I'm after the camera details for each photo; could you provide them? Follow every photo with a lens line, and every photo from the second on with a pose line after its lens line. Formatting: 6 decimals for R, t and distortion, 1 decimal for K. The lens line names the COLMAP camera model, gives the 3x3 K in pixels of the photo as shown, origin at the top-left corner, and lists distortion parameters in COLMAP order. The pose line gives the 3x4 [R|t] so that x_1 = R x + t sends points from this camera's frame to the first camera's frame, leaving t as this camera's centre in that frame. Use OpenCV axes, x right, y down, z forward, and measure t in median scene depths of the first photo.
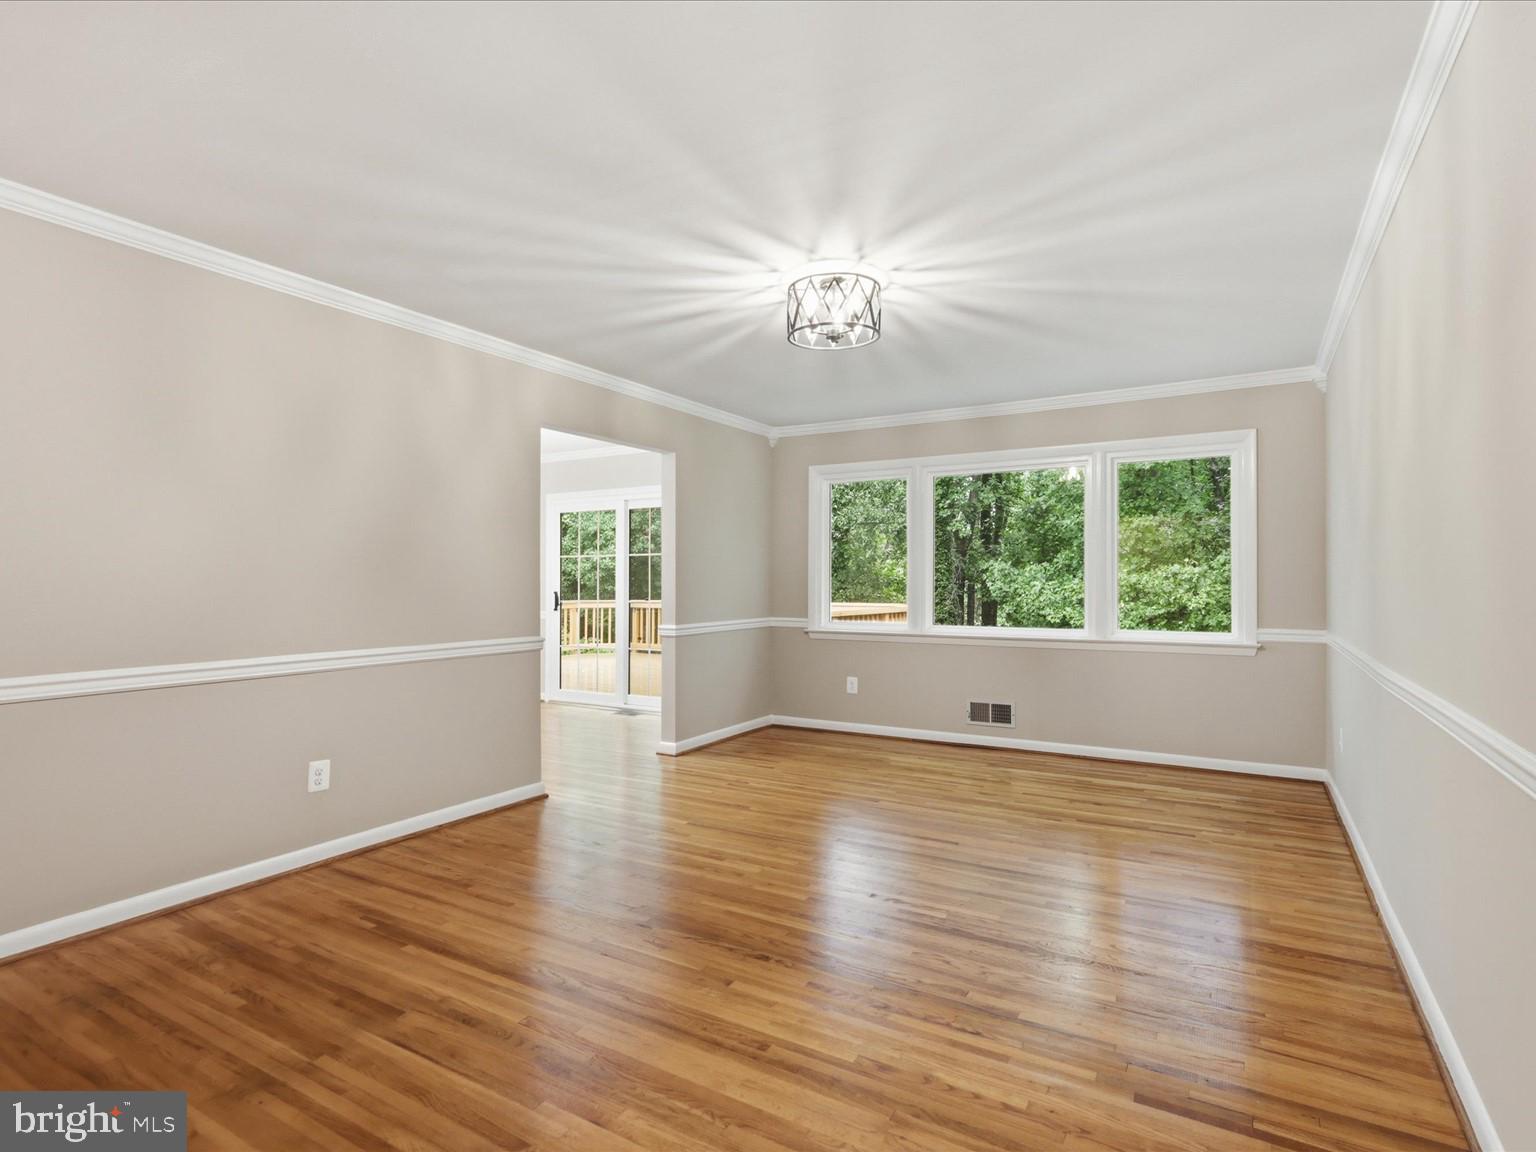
lens RADIAL K [[800.6, 0, 767.7], [0, 800.6, 572.8], [0, 0, 1]] dist [-0.000541, -0.000022]
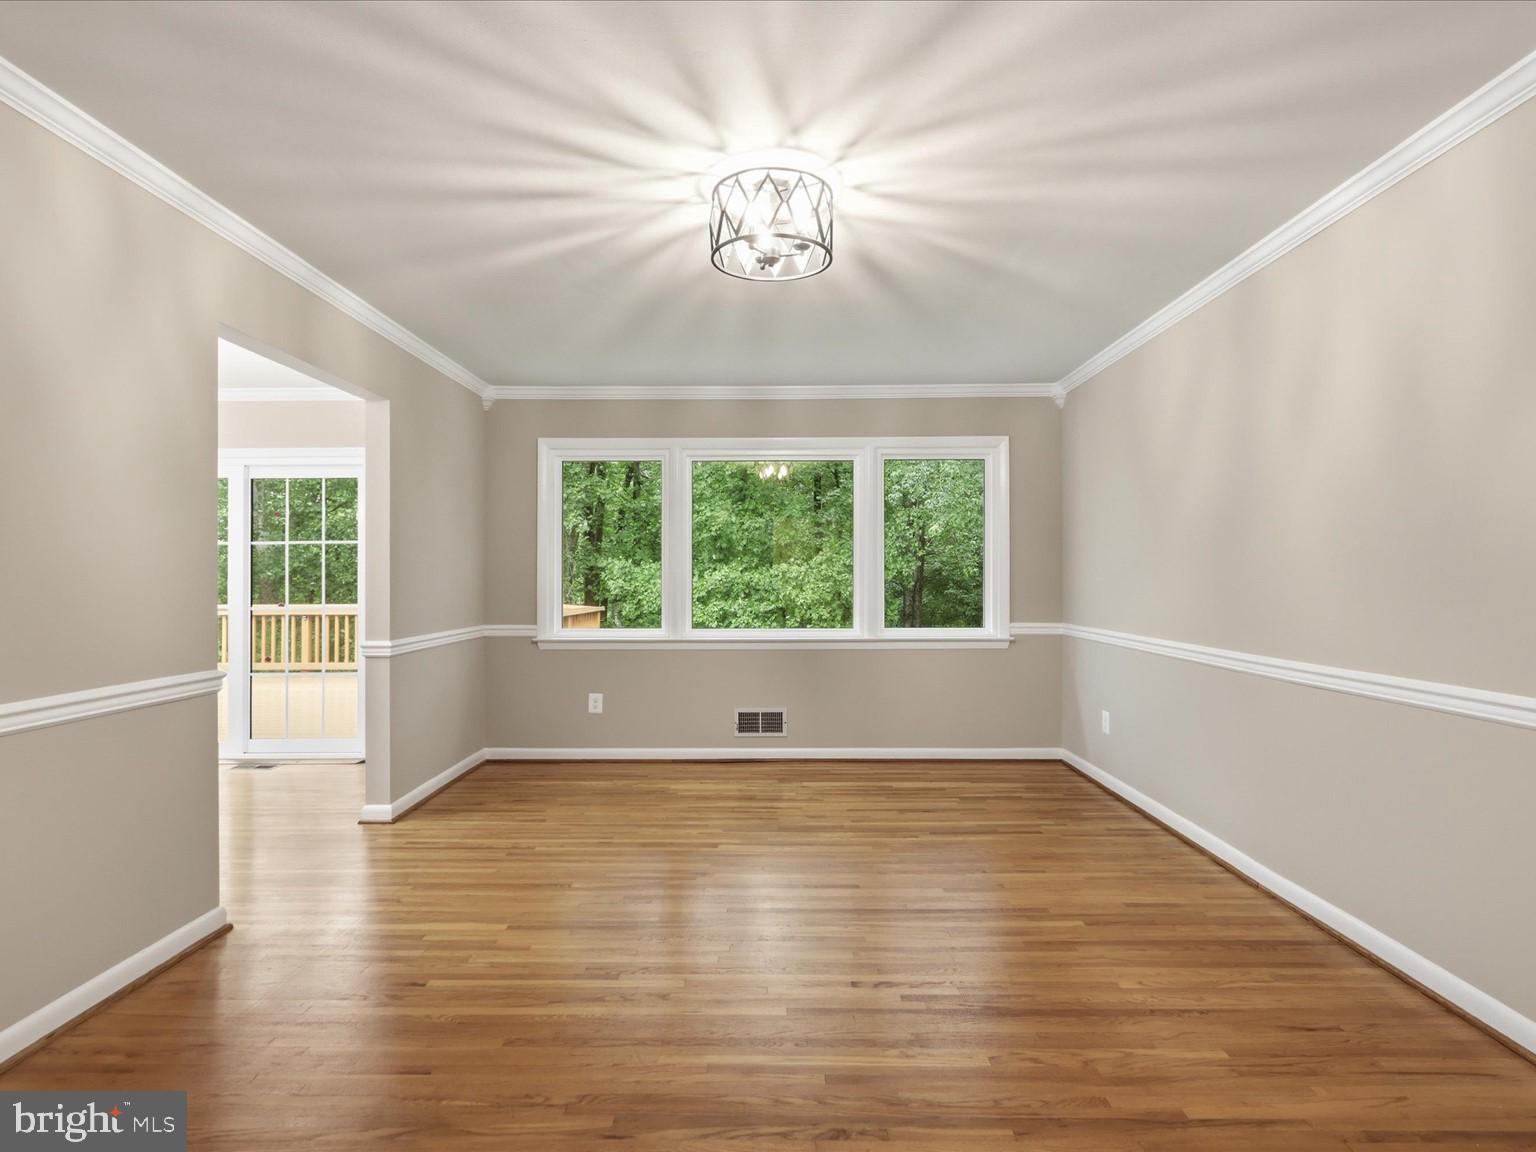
lens RADIAL K [[806.1, 0, 767.7], [0, 806.1, 570.0], [0, 0, 1]] dist [-0.001402, 0.001271]
pose [[0.864217, 0.004681, 0.503098, -0.210473], [-0.004073, 0.999989, -0.002308, 0.002862], [-0.503103, -0.000054, 0.864226, 0.230641]]
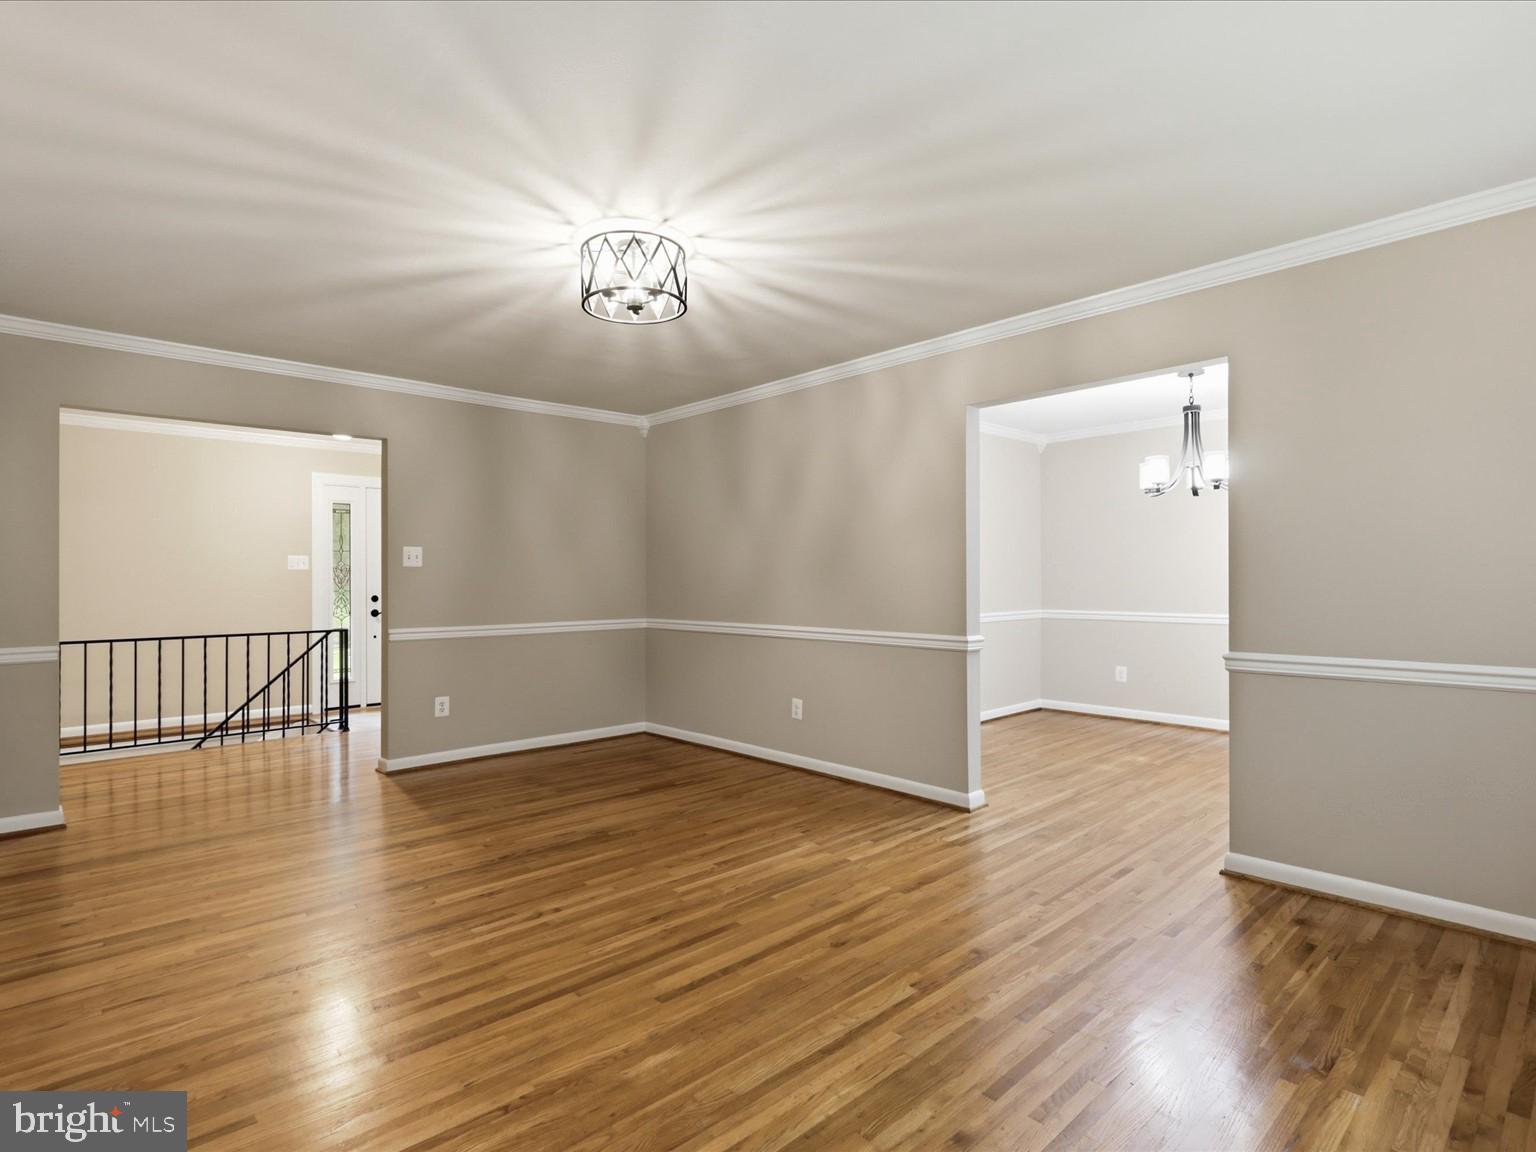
lens RADIAL K [[800.6, 0, 767.7], [0, 800.6, 572.8], [0, 0, 1]] dist [-0.000541, -0.000022]
pose [[-0.278123, -0.003496, -0.960539, 0.613927], [0.015518, 0.999847, -0.008132, 0.007728], [0.960420, -0.017167, -0.278026, 0.947733]]
